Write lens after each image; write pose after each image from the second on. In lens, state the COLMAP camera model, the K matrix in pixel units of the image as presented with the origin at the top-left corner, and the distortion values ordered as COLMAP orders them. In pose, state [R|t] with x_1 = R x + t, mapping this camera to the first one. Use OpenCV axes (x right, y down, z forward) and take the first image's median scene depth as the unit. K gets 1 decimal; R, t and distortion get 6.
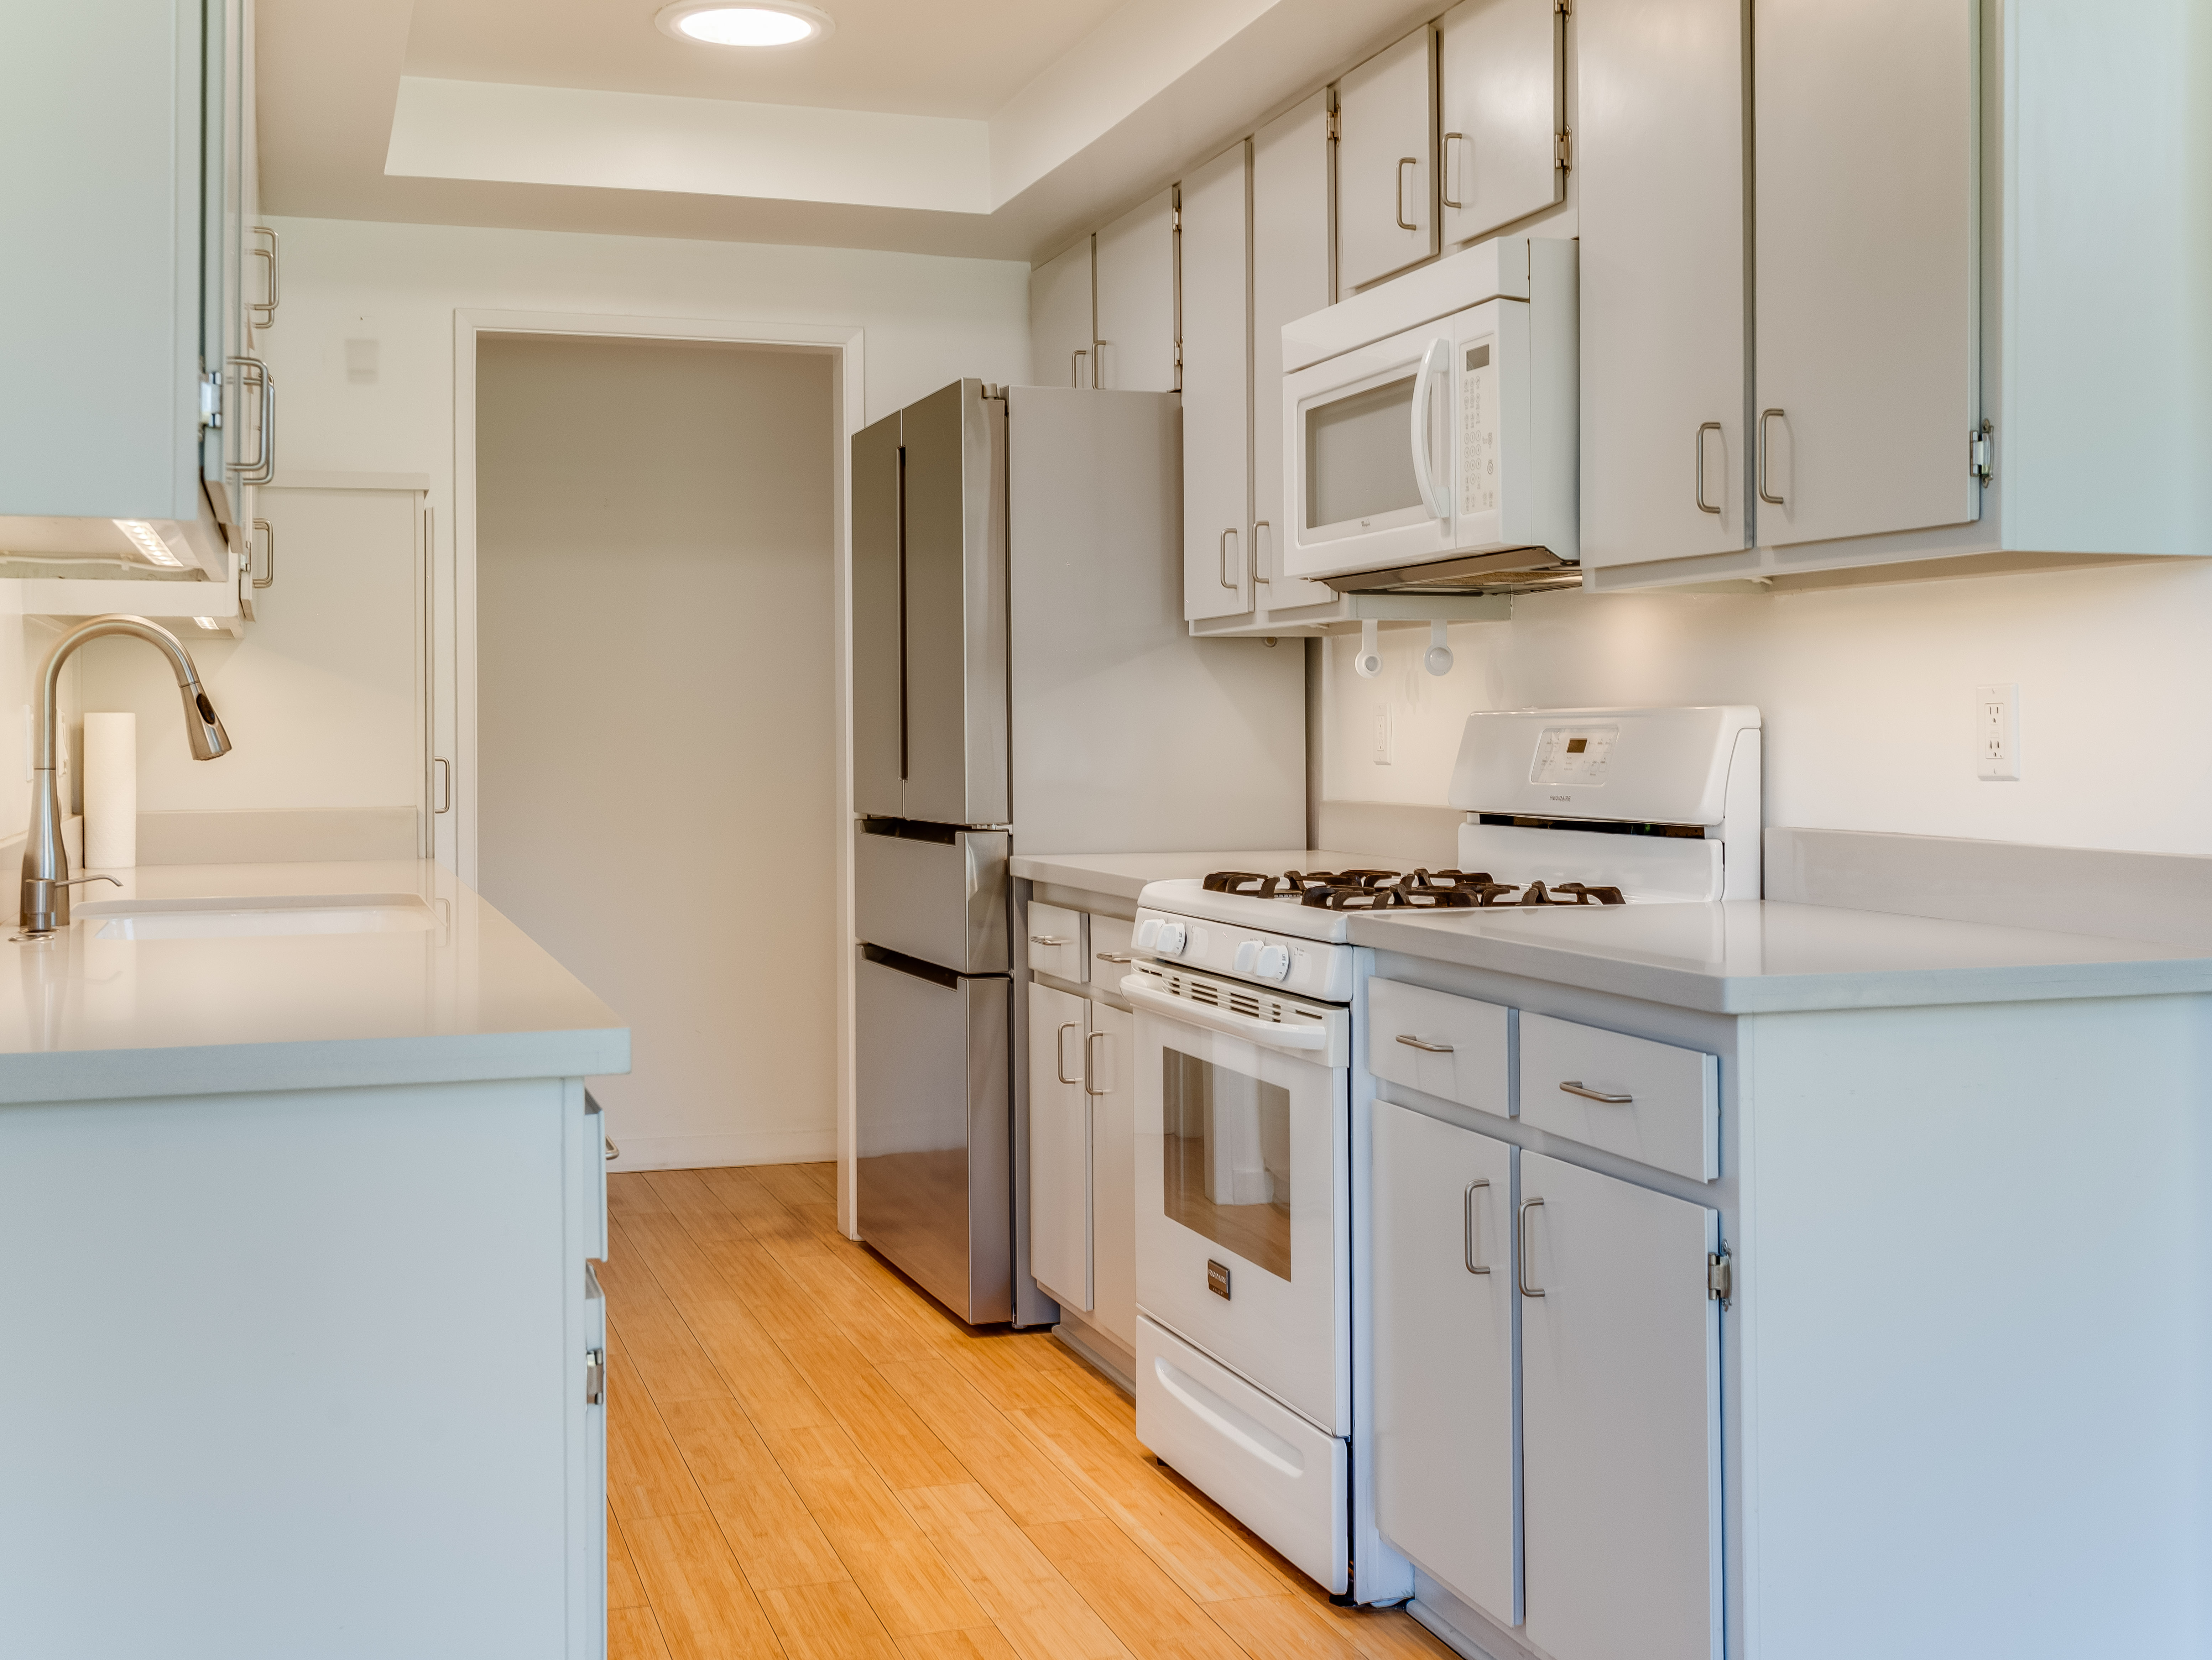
lens RADIAL K [[2359.2, 0, 1105.6], [0, 2359.2, 892.9], [0, 0, 1]] dist [0.017578, 0.017345]
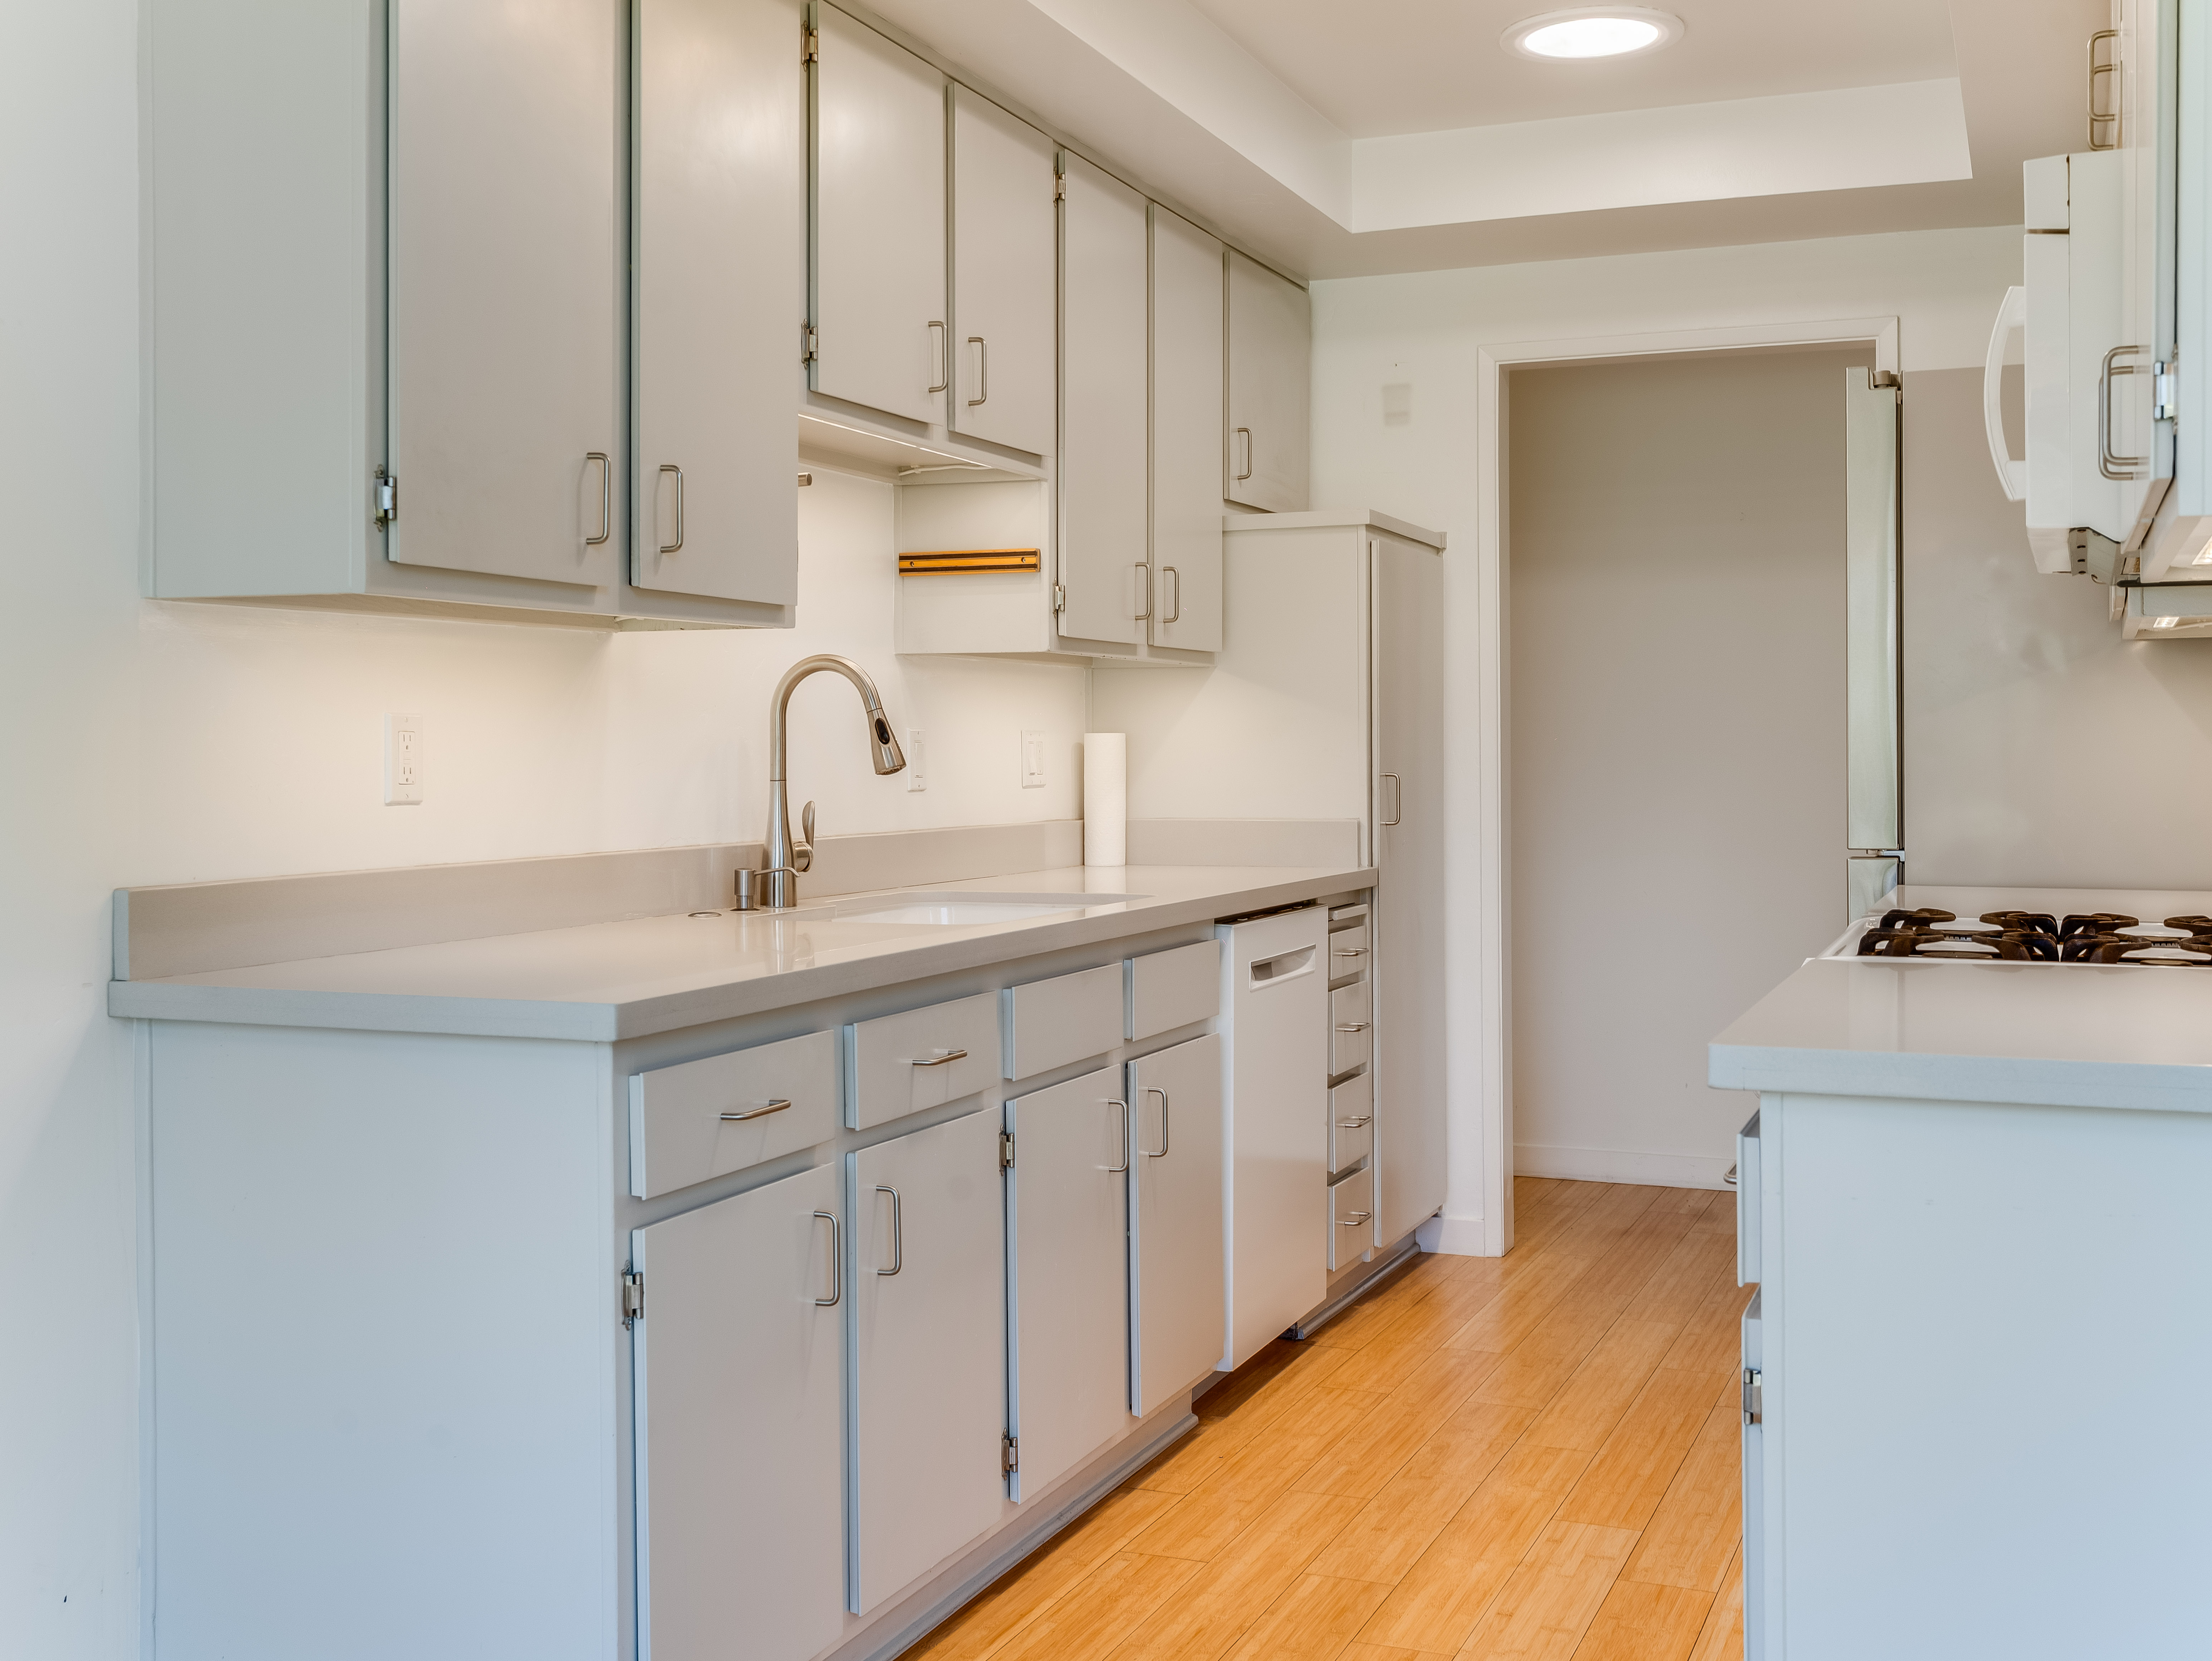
lens RADIAL K [[2408.2, 0, 1106.0], [0, 2408.2, 830.5], [0, 0, 1]] dist [0.011912, 0.004354]
pose [[0.757221, 0.022283, -0.652778, 0.500365], [-0.043752, 0.998904, -0.016654, -0.012353], [0.651692, 0.041171, 0.757366, 0.152843]]
